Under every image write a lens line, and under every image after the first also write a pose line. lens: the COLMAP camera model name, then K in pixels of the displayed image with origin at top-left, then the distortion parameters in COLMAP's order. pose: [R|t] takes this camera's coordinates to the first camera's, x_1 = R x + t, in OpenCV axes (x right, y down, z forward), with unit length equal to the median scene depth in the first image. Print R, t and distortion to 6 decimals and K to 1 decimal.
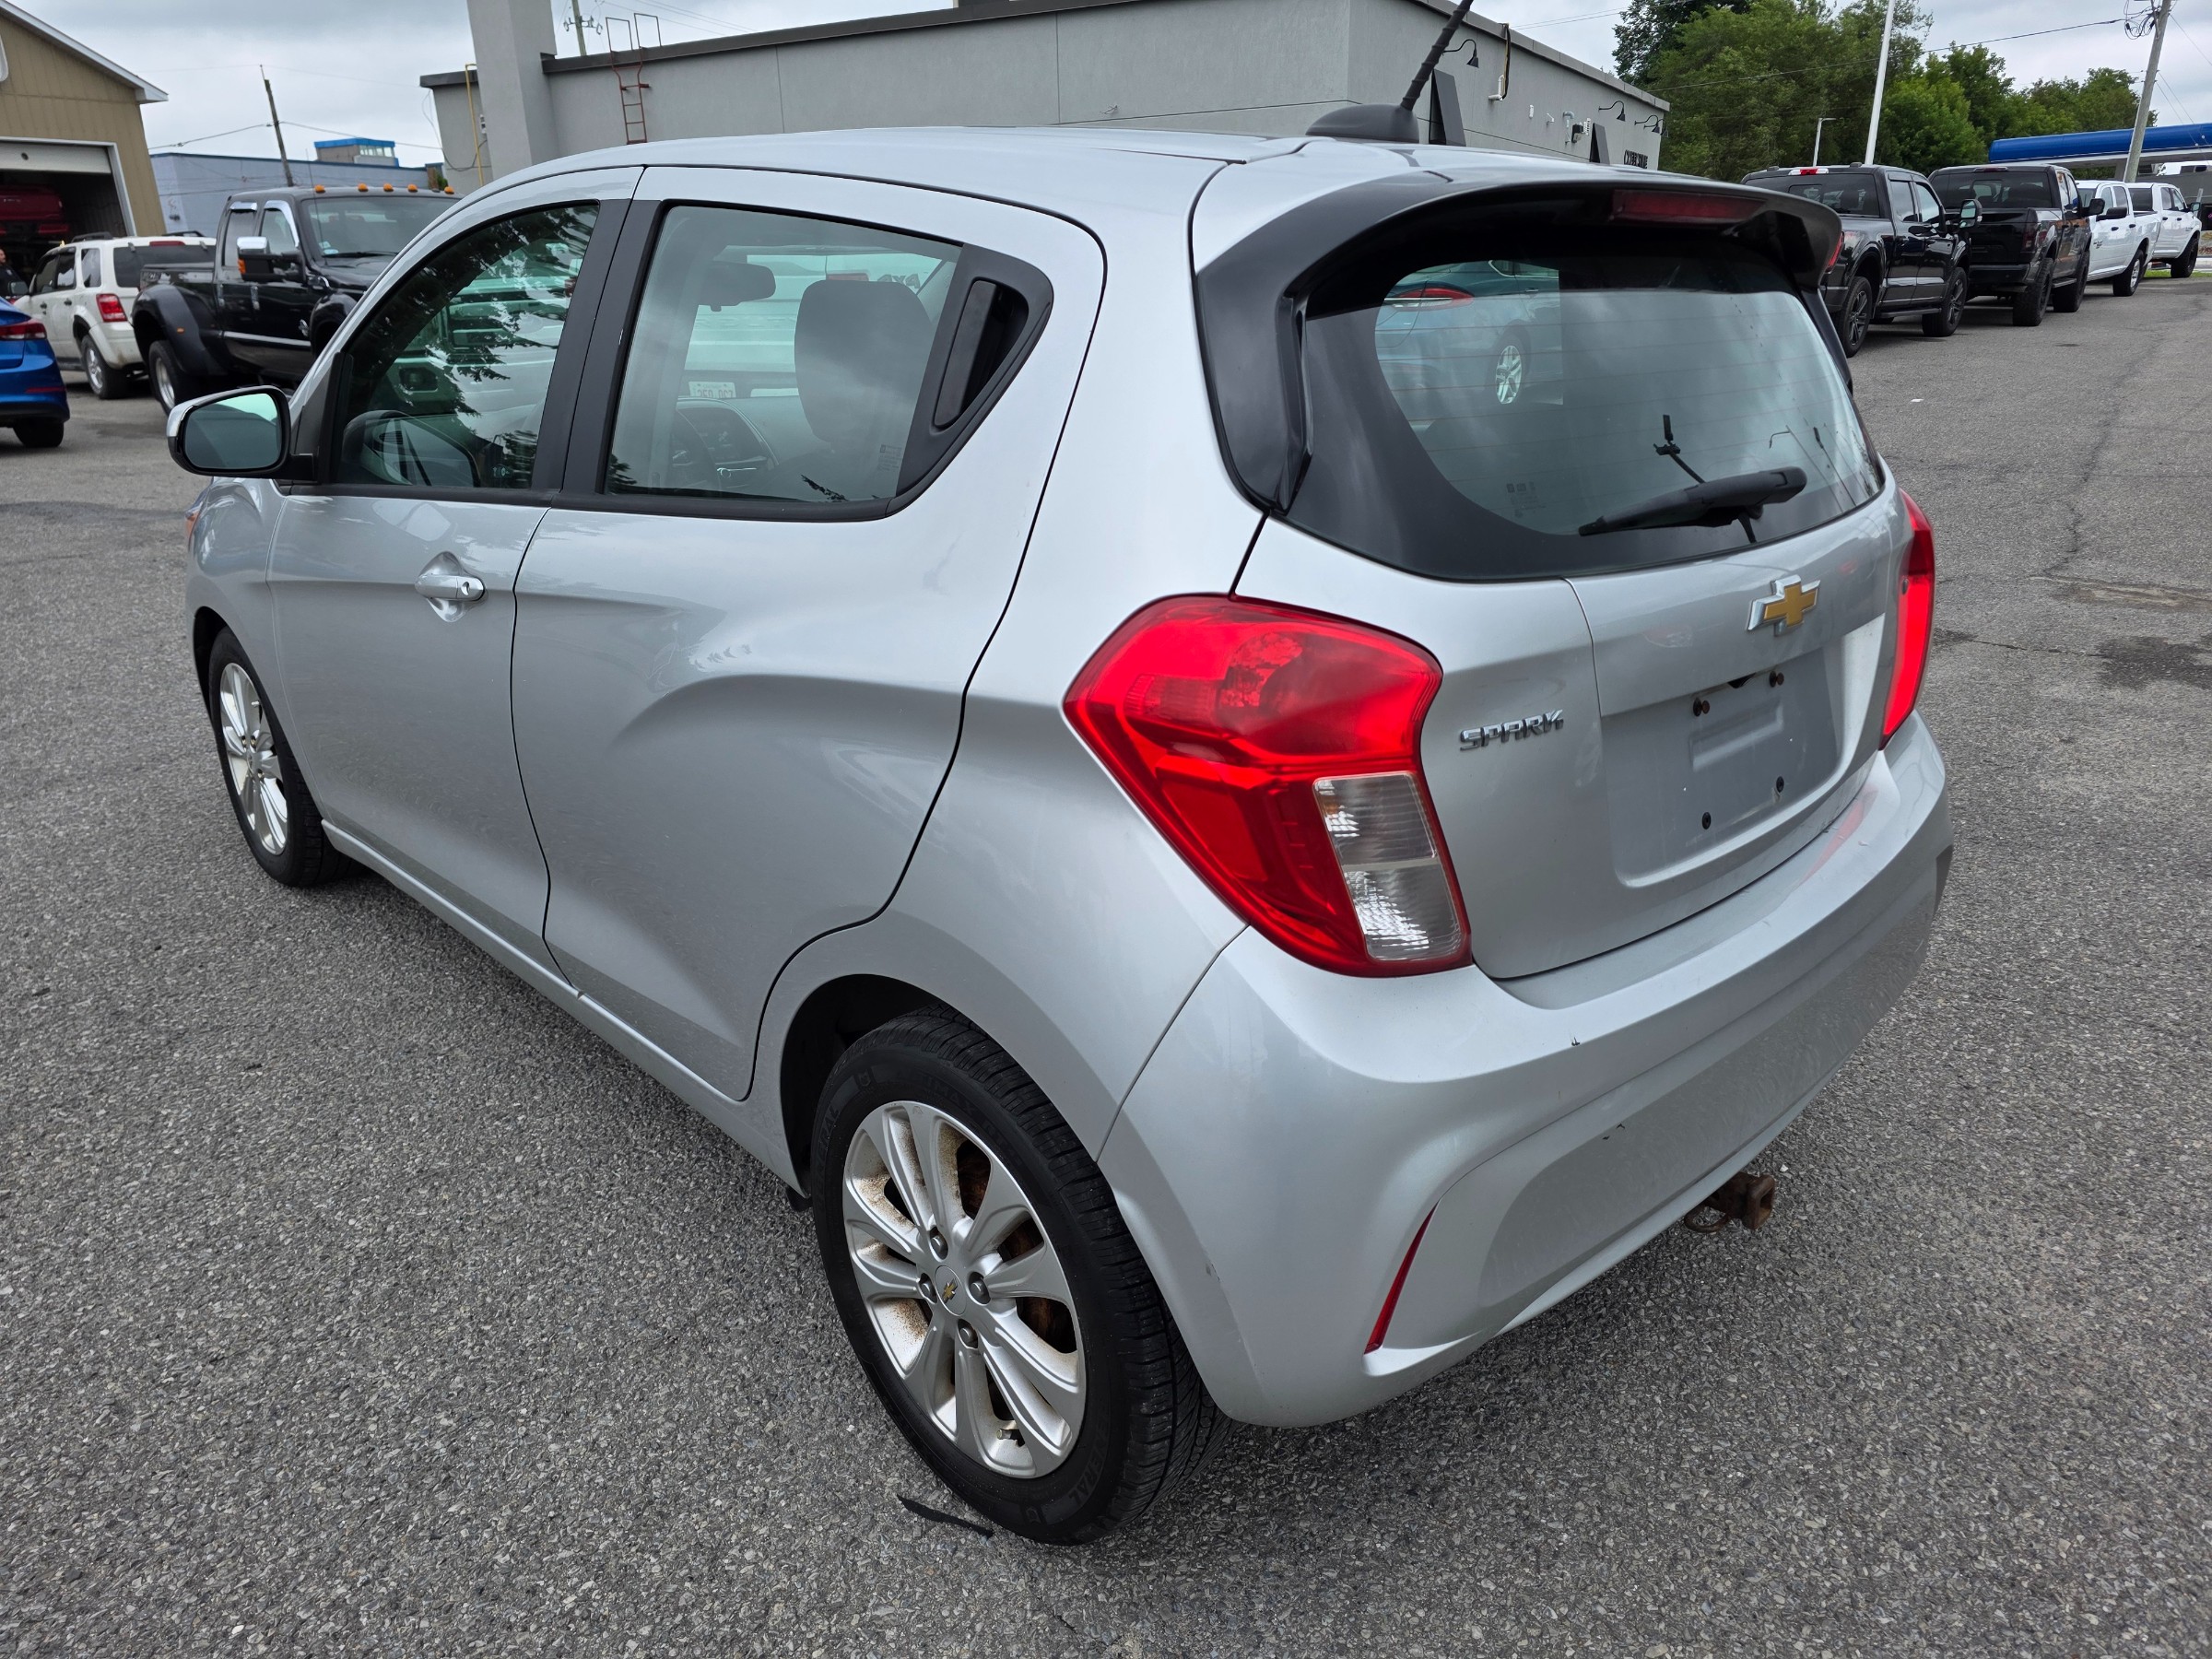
lens RADIAL K [[1516.0, 0, 1094.1], [0, 1516.0, 829.7], [0, 0, 1]] dist [0.054887, -0.034896]
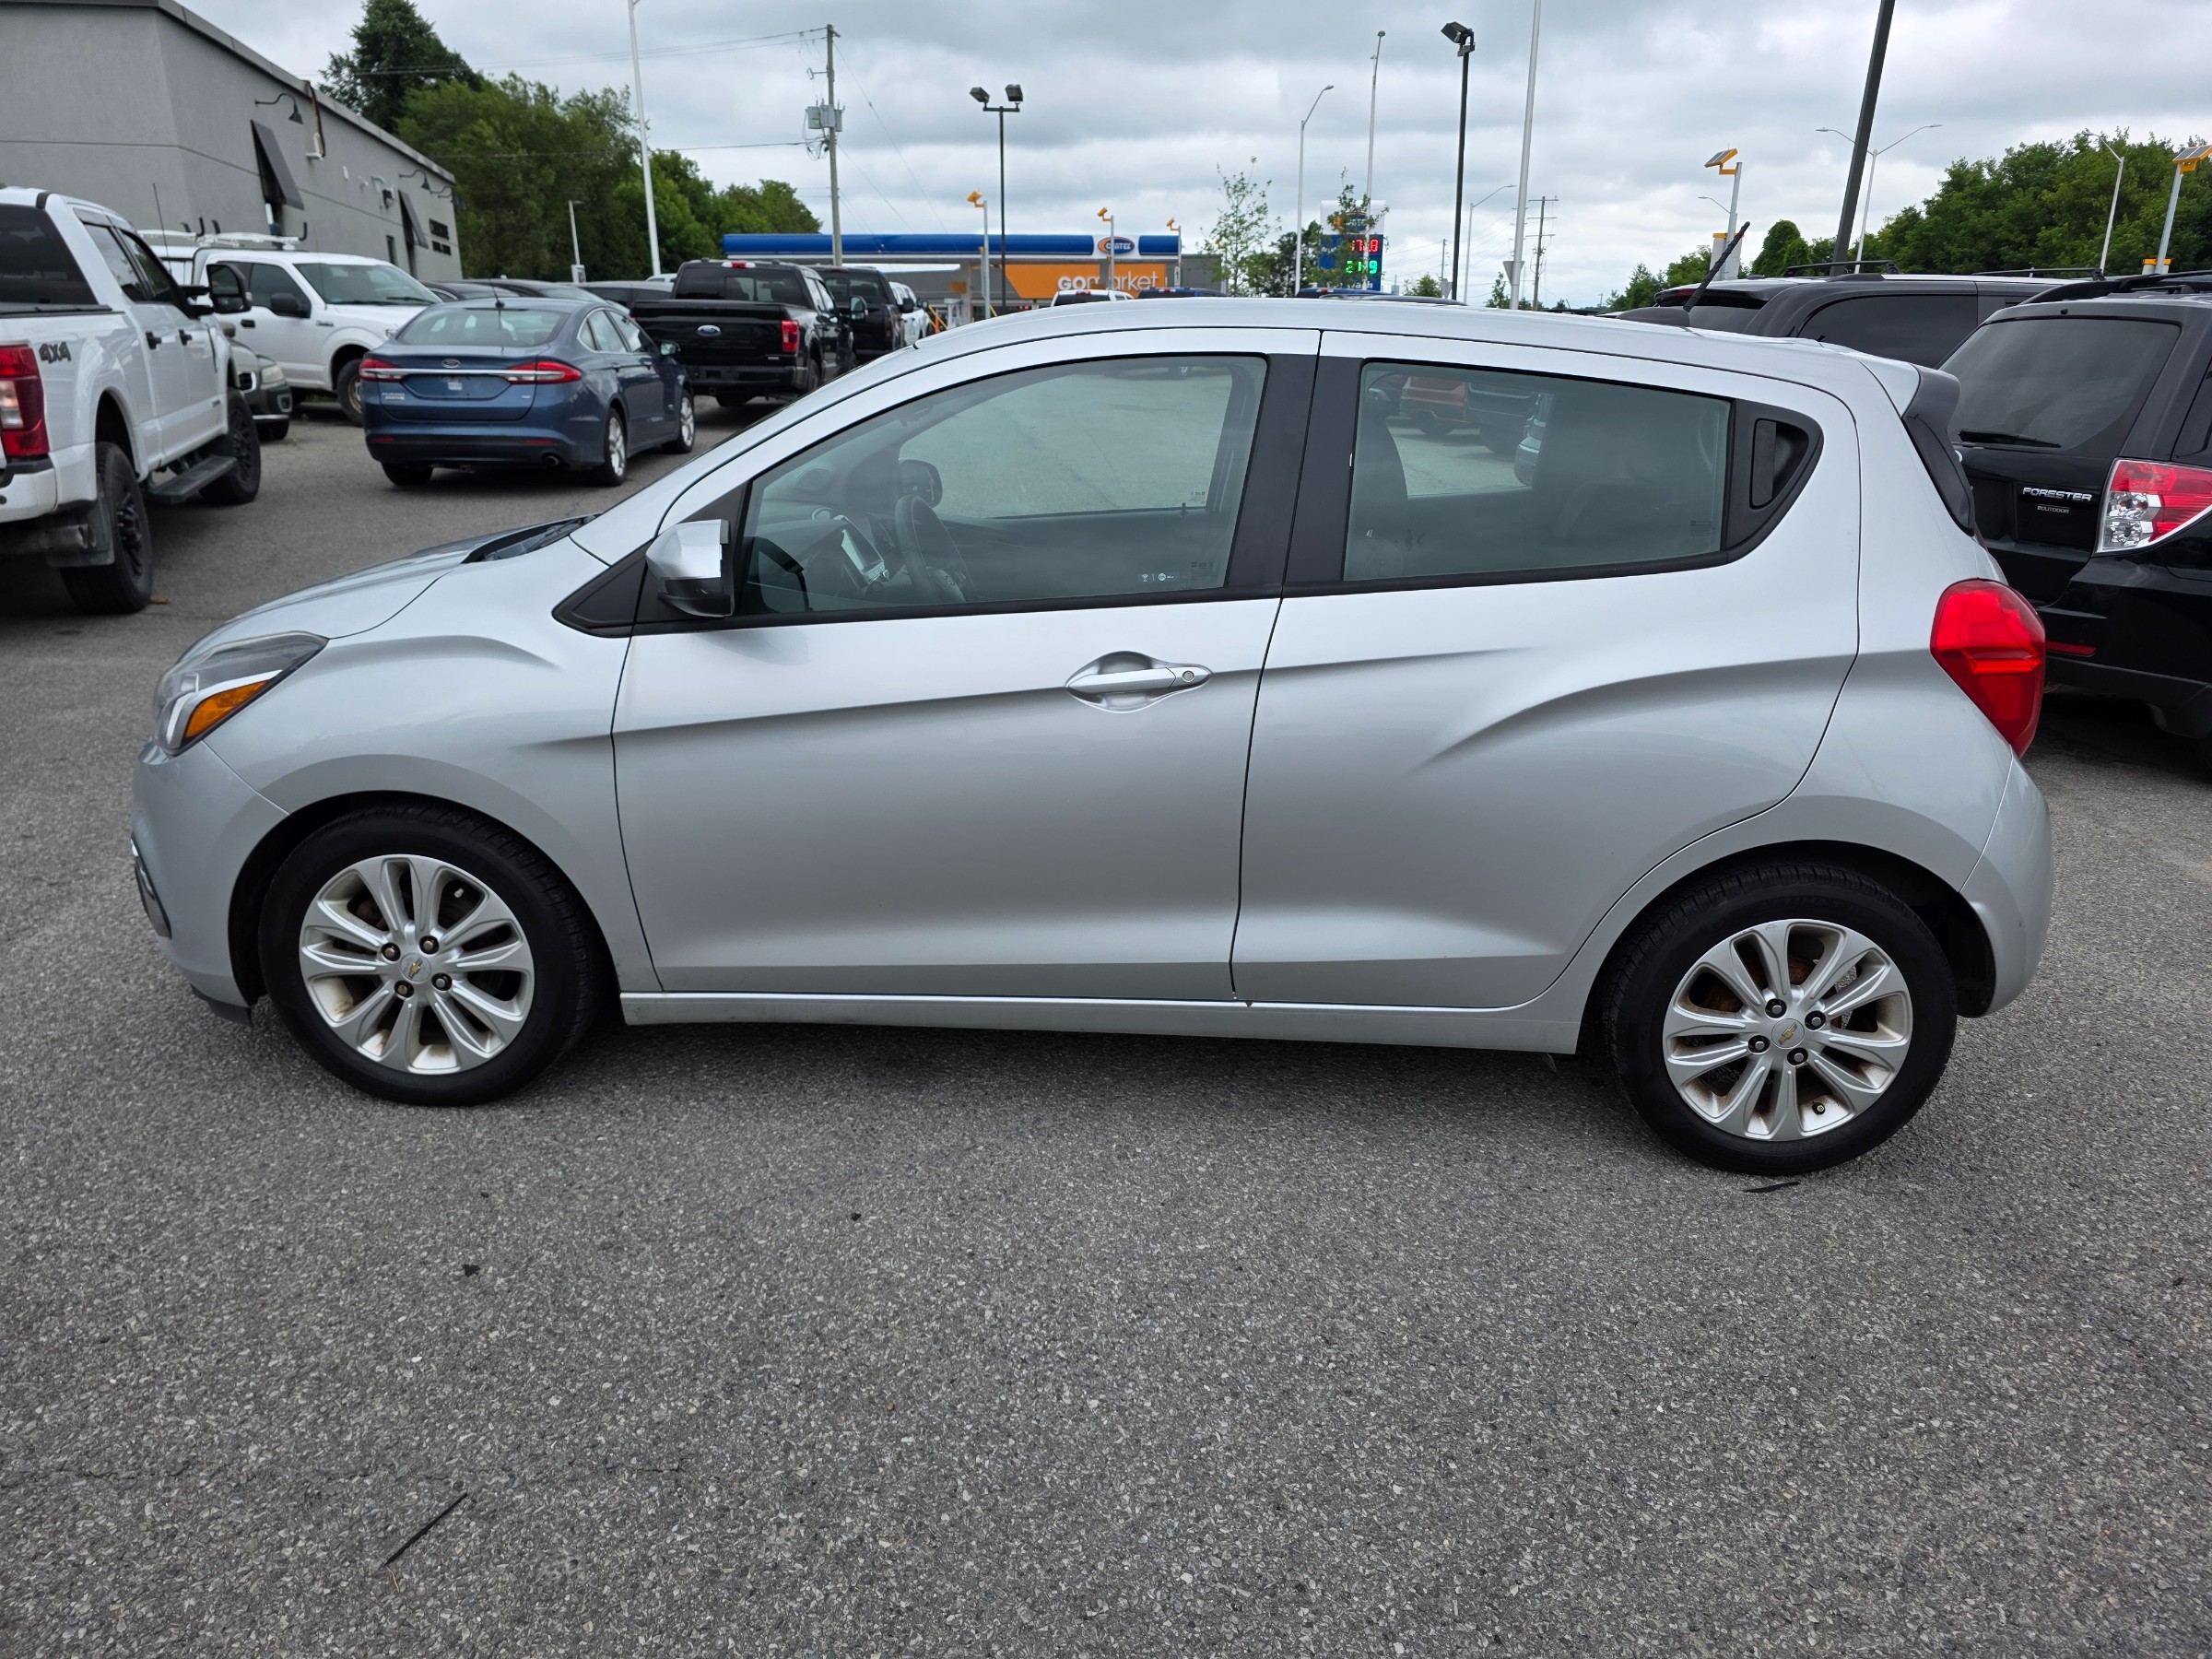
lens RADIAL K [[1516.0, 0, 1094.1], [0, 1516.0, 829.7], [0, 0, 1]] dist [0.054887, -0.034896]
pose [[0.715746, -0.200144, 0.669067, -0.154884], [0.223947, 0.973237, 0.051562, -0.014513], [-0.661480, 0.112930, 0.741412, 0.023670]]
